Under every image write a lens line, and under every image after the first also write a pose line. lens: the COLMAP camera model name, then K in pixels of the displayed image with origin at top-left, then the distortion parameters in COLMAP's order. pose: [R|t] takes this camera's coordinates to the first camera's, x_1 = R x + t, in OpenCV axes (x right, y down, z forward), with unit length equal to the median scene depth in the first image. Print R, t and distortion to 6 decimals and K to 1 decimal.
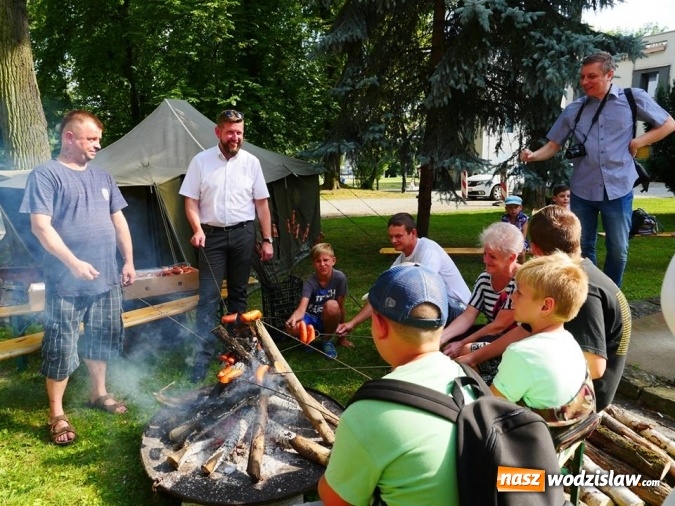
lens RADIAL K [[481.1, 0, 337.5], [0, 481.1, 253.0], [0, 0, 1]] dist [-0.024850, 0.000052]
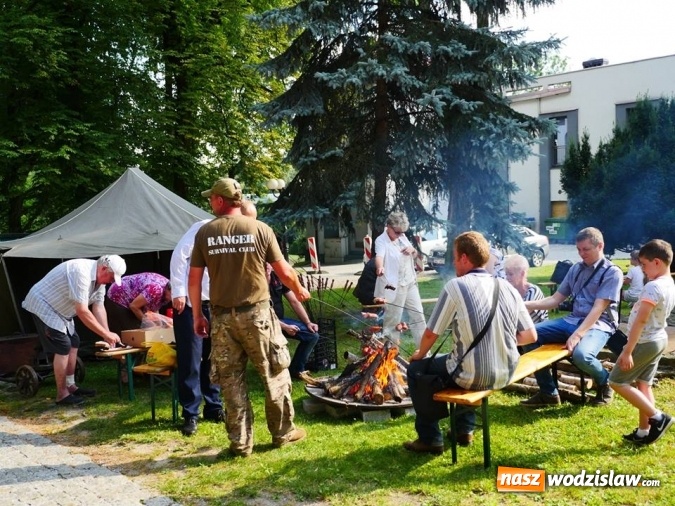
lens RADIAL K [[808.4, 0, 337.5], [0, 808.4, 253.0], [0, 0, 1]] dist [-0.003562, -0.009437]
pose [[0.956142, -0.035296, 0.290769, -0.532127], [0.081607, 0.985506, -0.148721, 0.156883], [-0.281305, 0.165927, 0.945164, -0.787686]]
